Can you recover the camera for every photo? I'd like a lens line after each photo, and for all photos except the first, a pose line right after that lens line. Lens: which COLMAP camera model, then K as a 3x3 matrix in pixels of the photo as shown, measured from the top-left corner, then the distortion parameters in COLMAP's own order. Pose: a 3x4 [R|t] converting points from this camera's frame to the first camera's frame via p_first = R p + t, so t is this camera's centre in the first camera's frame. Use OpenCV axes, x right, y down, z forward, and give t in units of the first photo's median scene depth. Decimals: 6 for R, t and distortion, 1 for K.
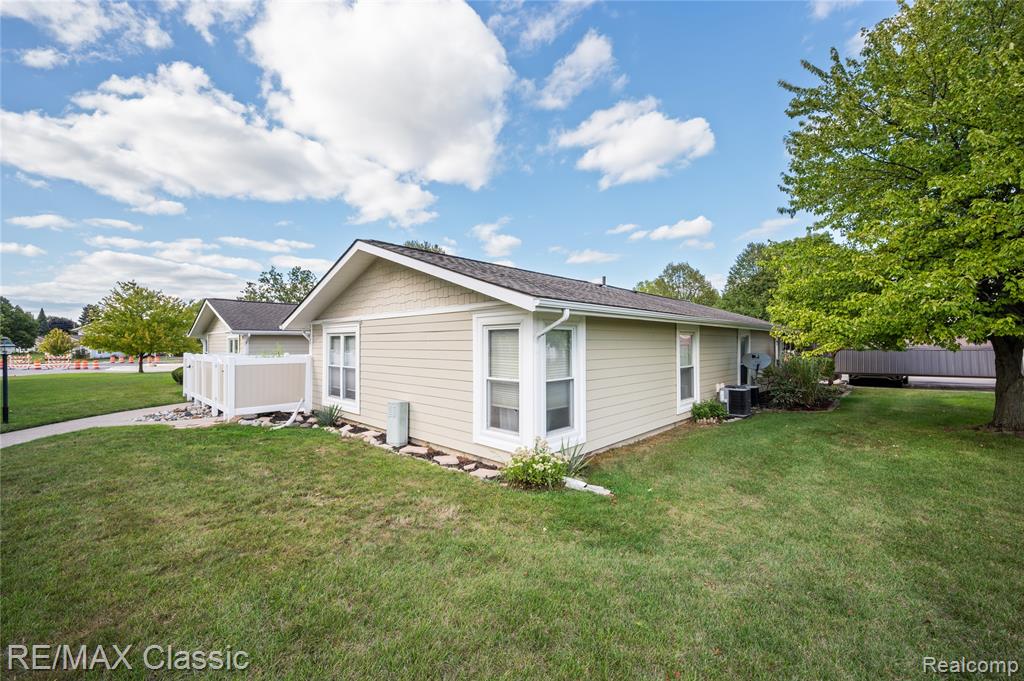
lens RADIAL K [[435.2, 0, 507.6], [0, 435.2, 331.4], [0, 0, 1]] dist [-0.000363, 0.000002]
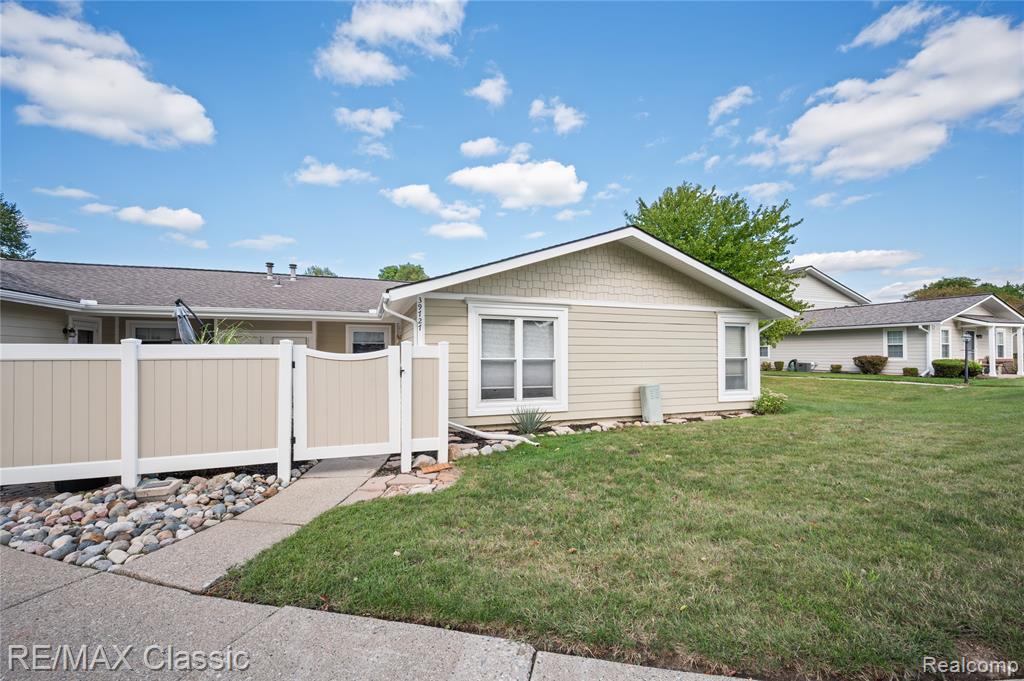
lens RADIAL K [[410.1, 0, 512.6], [0, 410.1, 350.4], [0, 0, 1]] dist [-0.000375, 0.000089]
pose [[0.414603, 0.009134, 0.909957, -1.124858], [-0.031065, 0.999509, 0.004121, 0.066773], [-0.909472, -0.029976, 0.414683, 0.736689]]
